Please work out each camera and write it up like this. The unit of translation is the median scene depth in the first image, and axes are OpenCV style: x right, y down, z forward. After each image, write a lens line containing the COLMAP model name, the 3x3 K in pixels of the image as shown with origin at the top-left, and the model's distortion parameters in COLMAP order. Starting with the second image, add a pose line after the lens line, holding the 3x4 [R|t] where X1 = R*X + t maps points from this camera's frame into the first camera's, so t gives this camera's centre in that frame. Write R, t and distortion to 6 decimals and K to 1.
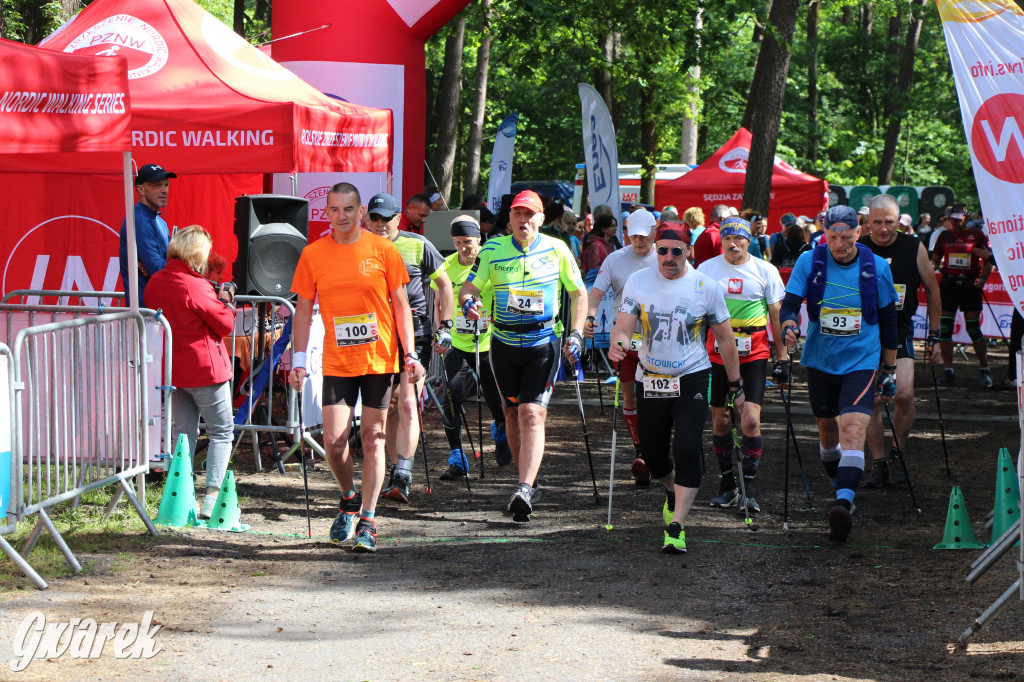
lens RADIAL K [[2646.2, 0, 531.3], [0, 2646.2, 344.2], [0, 0, 1]] dist [0.480518, 0.472699]
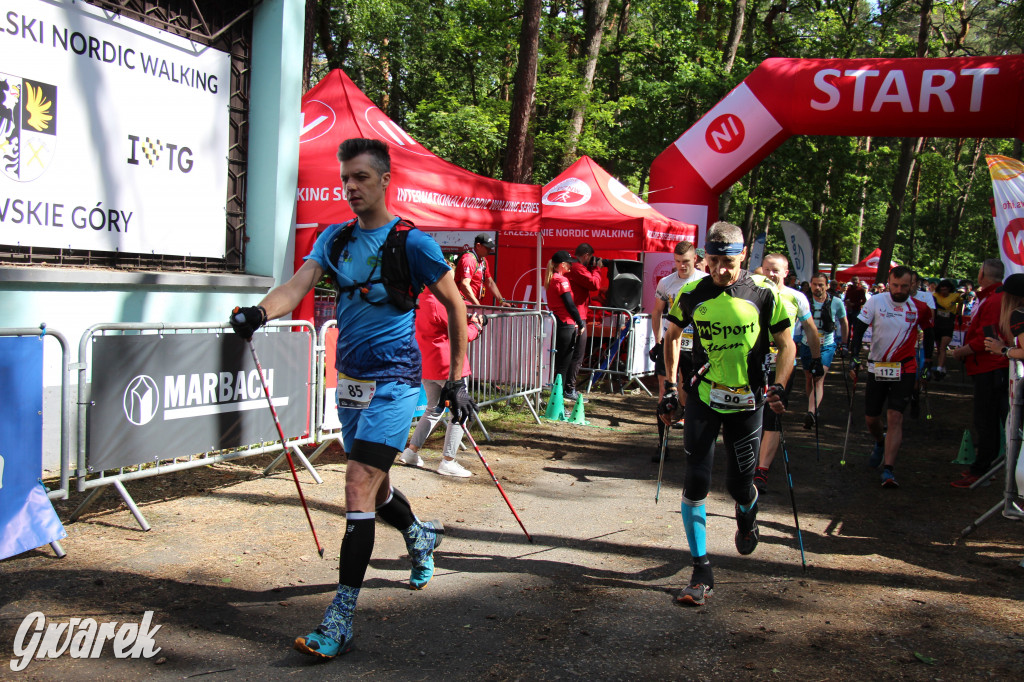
lens RADIAL K [[1042.3, 0, 518.4], [0, 1042.3, 350.1], [0, 0, 1]] dist [-0.138596, 0.303511]
pose [[0.965333, 0.057685, -0.254568, 0.024869], [-0.053233, 0.998285, 0.024348, -0.001234], [0.255536, -0.009952, 0.966748, 0.161002]]
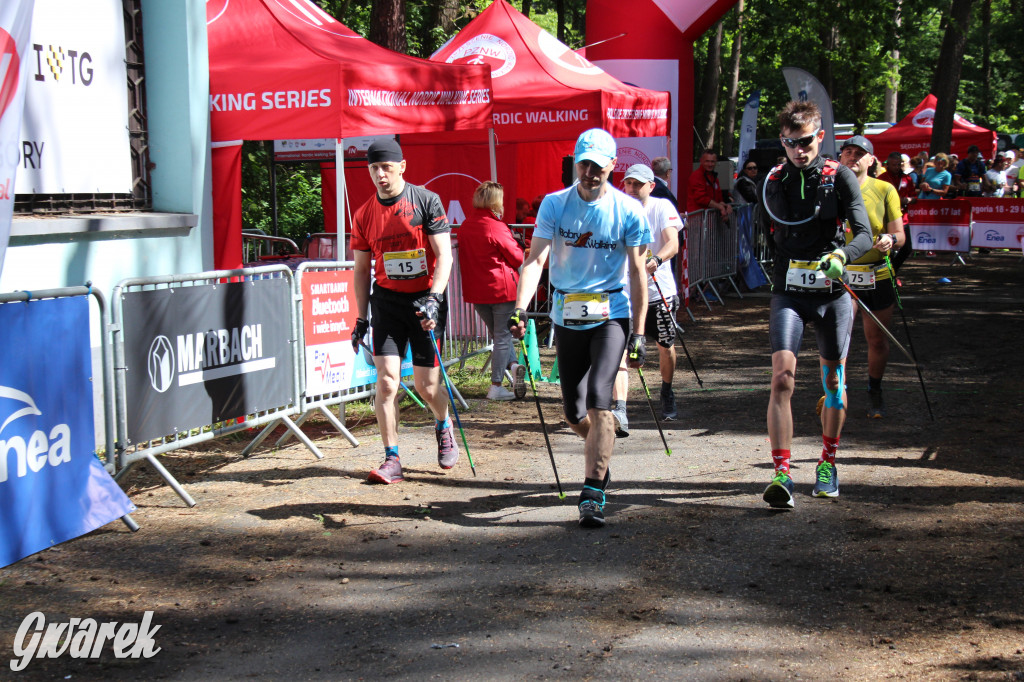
lens RADIAL K [[1928.7, 0, 512.1], [0, 1928.7, 342.2], [0, 0, 1]] dist [0.143551, 1.084086]
pose [[0.990771, -0.012027, -0.135011, 0.002035], [0.017628, 0.999030, 0.040363, 0.002051], [0.134394, -0.042370, 0.990022, -0.038084]]
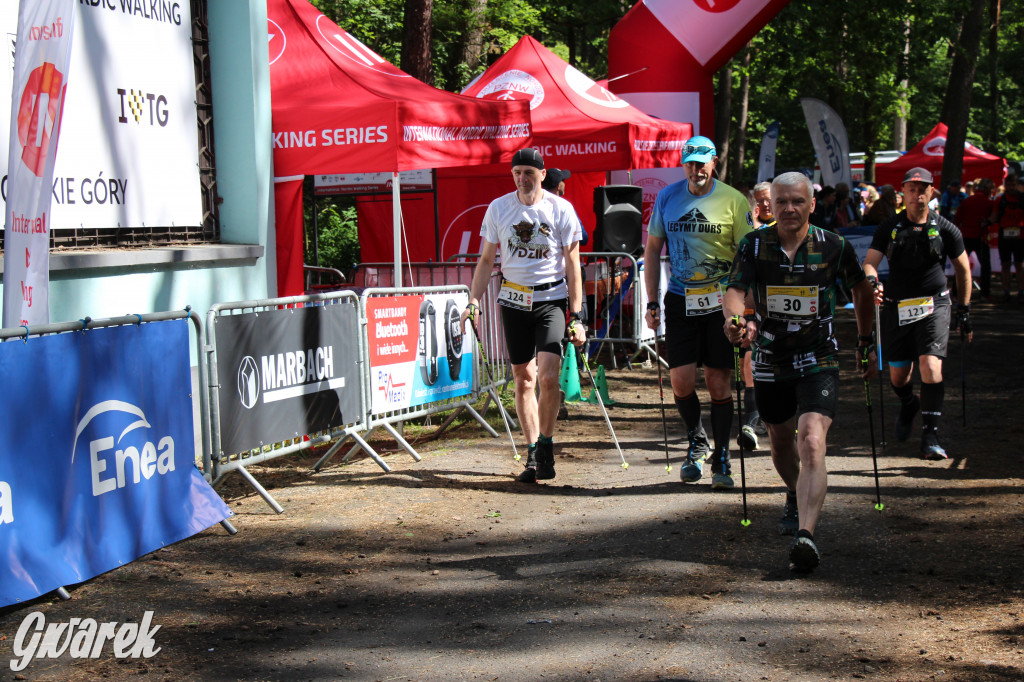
lens RADIAL K [[1967.6, 0, 527.1], [0, 1967.6, 342.2], [0, 0, 1]] dist [0.159638, 1.209283]
pose [[0.991425, -0.027501, -0.127752, -0.006785], [0.030541, 0.999294, 0.021901, 0.005132], [0.127060, -0.025615, 0.991564, -0.085660]]
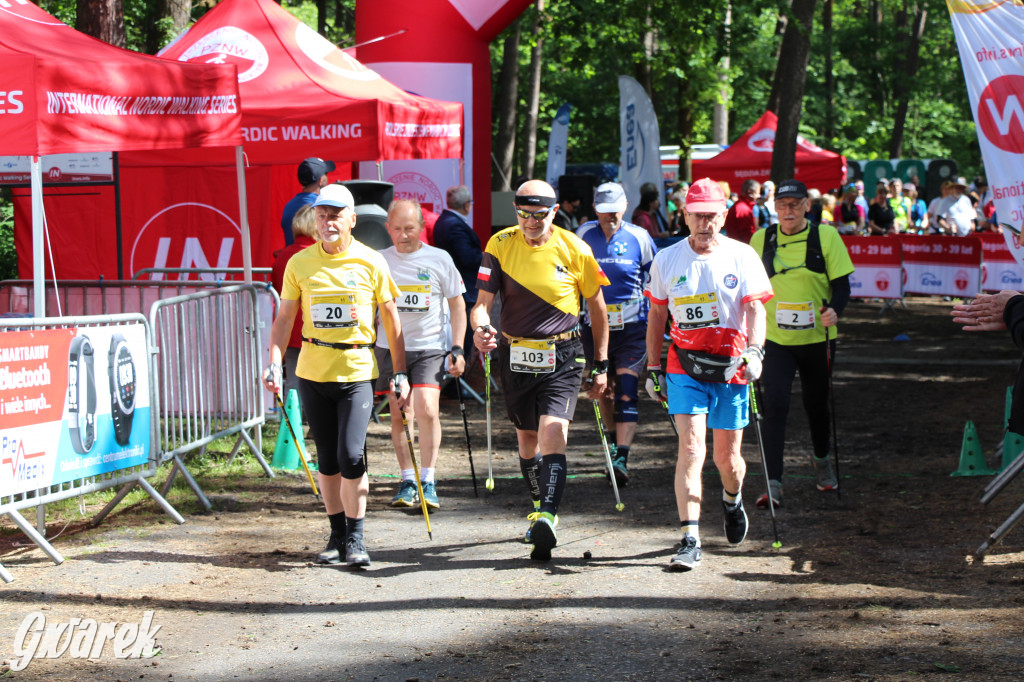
lens RADIAL K [[2344.5, 0, 518.1], [0, 2344.5, 342.1], [0, 0, 1]] dist [0.341017, 0.632252]
pose [[0.999395, -0.022008, -0.026947, -0.003409], [0.022383, 0.999656, 0.013668, 0.000927], [0.026637, -0.014263, 0.999543, -0.008654]]
